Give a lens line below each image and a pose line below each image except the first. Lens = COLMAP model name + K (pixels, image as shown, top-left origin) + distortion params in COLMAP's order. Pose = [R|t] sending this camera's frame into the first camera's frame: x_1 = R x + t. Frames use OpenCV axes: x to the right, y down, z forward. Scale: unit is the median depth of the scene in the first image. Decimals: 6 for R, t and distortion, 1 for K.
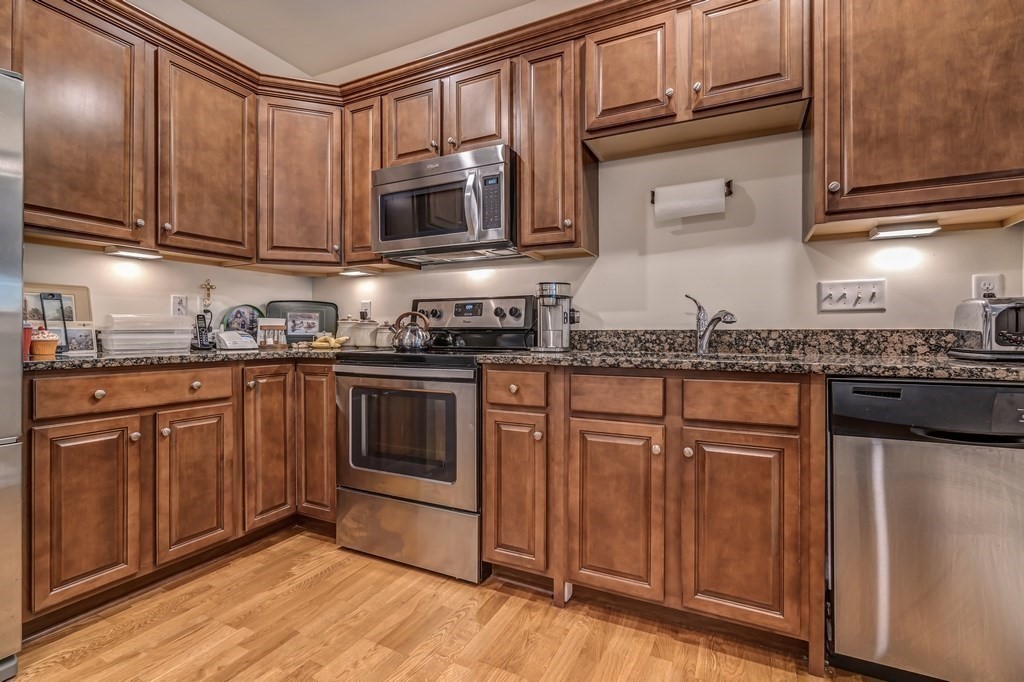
lens RADIAL K [[461.5, 0, 511.3], [0, 461.5, 333.8], [0, 0, 1]] dist [-0.005015, 0.000651]
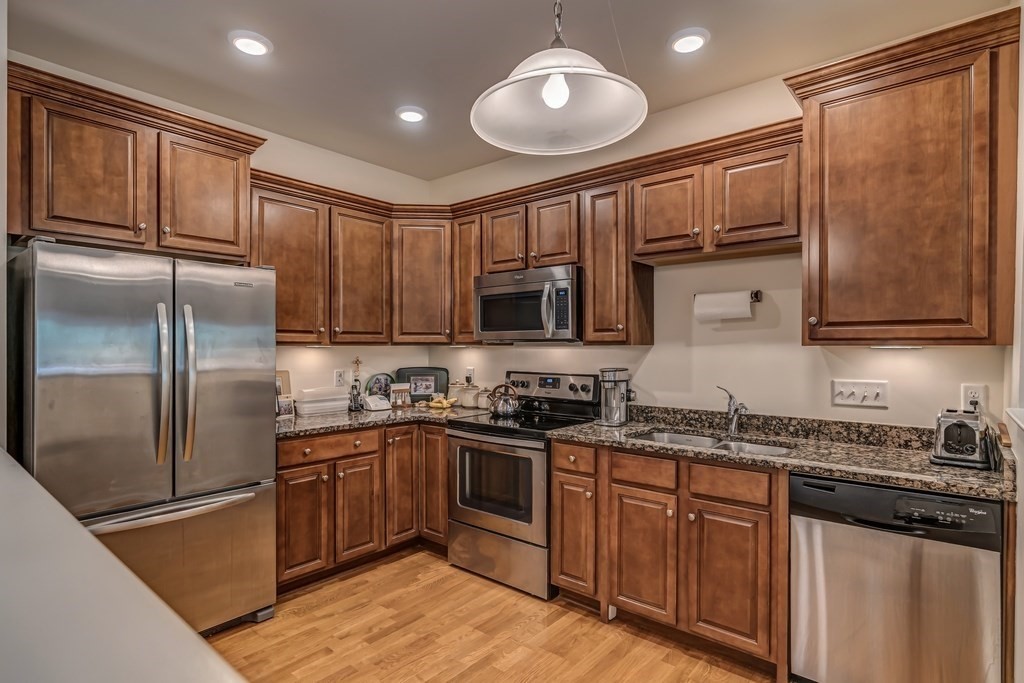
lens RADIAL K [[517.5, 0, 510.3], [0, 517.5, 351.0], [0, 0, 1]] dist [-0.003311, 0.000511]
pose [[0.971922, 0.002385, -0.235291, 0.181980], [-0.000965, 0.999981, 0.006152, -0.202463], [0.235301, -0.005752, 0.971906, -0.507744]]
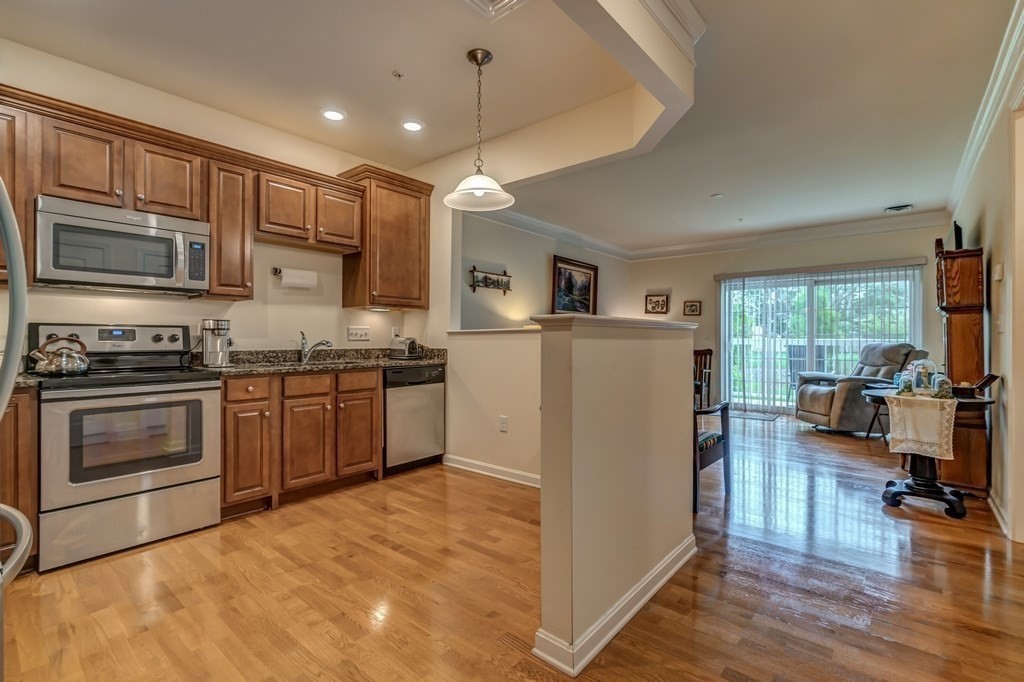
lens RADIAL K [[472.3, 0, 514.2], [0, 472.3, 337.2], [0, 0, 1]] dist [-0.000369, 0.000066]
pose [[0.234175, 0.001894, 0.972193, -1.375829], [0.000935, 0.999997, -0.002174, -0.060413], [-0.972194, 0.001418, 0.234172, -0.299136]]
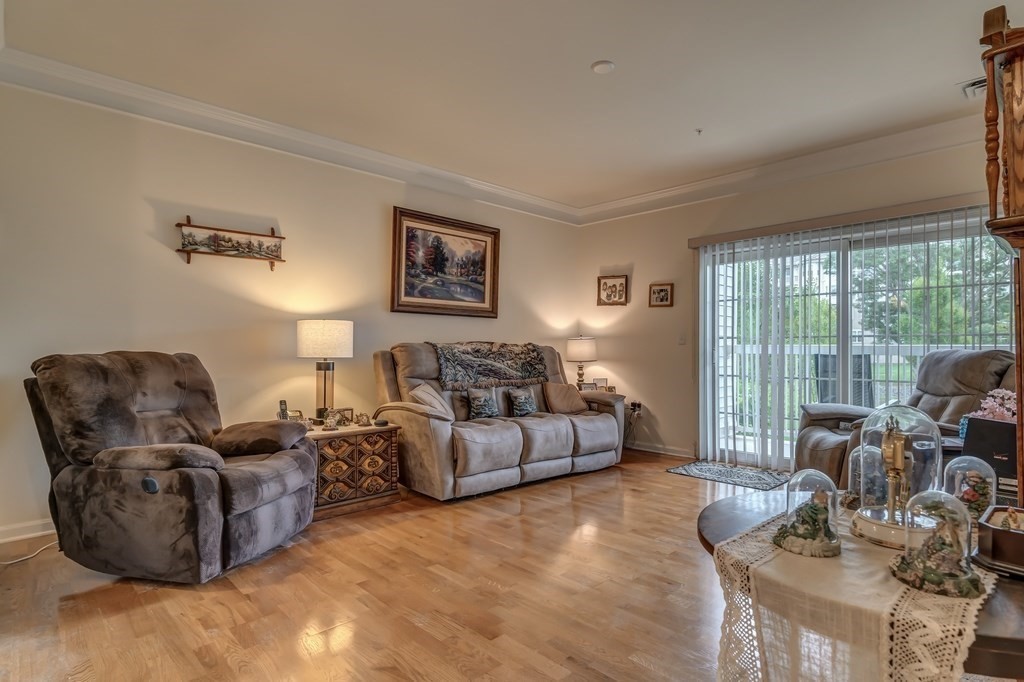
lens RADIAL K [[548.7, 0, 530.3], [0, 548.7, 343.1], [0, 0, 1]] dist [-0.004553, -0.000328]
pose [[0.324713, 0.005369, 0.945797, 0.040185], [0.003166, 0.999972, -0.006764, -0.042697], [-0.945807, 0.005190, 0.324687, -1.195974]]
